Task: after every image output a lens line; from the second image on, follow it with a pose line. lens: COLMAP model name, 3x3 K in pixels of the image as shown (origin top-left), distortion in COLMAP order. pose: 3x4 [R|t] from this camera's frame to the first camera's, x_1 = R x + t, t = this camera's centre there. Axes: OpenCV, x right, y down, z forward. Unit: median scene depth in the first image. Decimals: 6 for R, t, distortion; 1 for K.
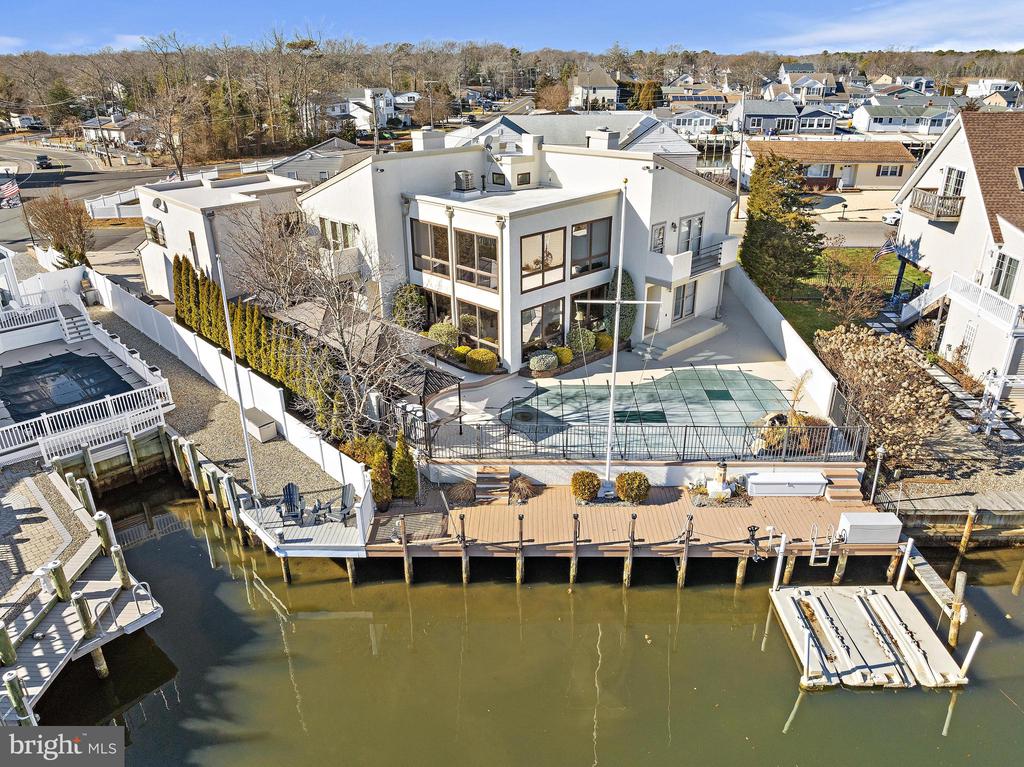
lens RADIAL K [[725.0, 0, 516.6], [0, 725.0, 380.4], [0, 0, 1]] dist [-0.039987, 0.003215]
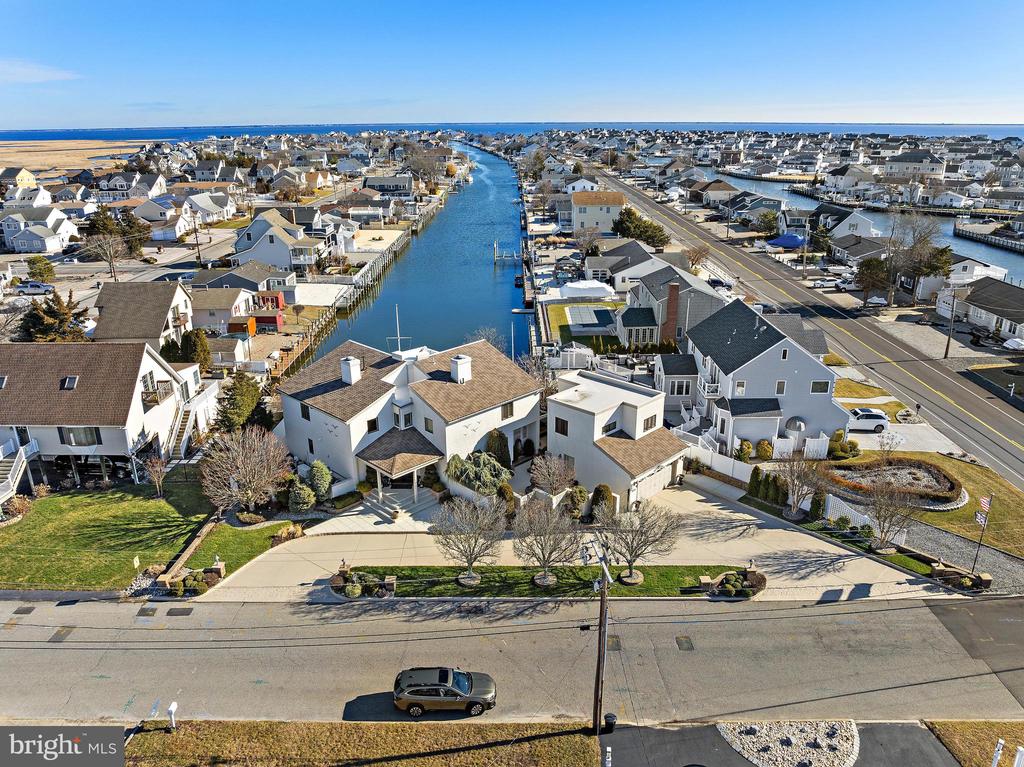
lens RADIAL K [[725.0, 0, 516.6], [0, 725.0, 380.4], [0, 0, 1]] dist [-0.039987, 0.003215]
pose [[-0.999735, 0.019407, -0.012390, -0.295819], [0.005580, 0.726299, 0.687356, -1.841321], [0.022339, 0.687105, -0.726215, 2.879943]]
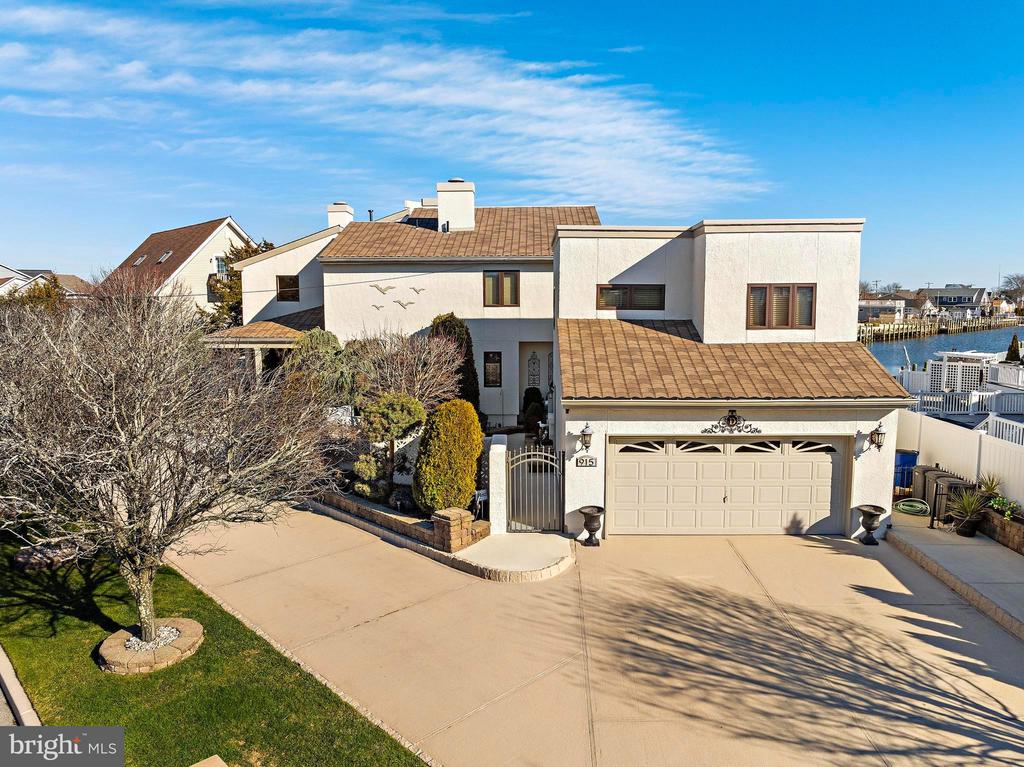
lens RADIAL K [[725.0, 0, 516.6], [0, 725.0, 380.4], [0, 0, 1]] dist [-0.039987, 0.003215]
pose [[-0.705343, -0.066886, 0.705704, -0.977493], [0.289583, 0.881491, 0.372983, -0.571663], [-0.647019, 0.467440, -0.602384, 2.021735]]
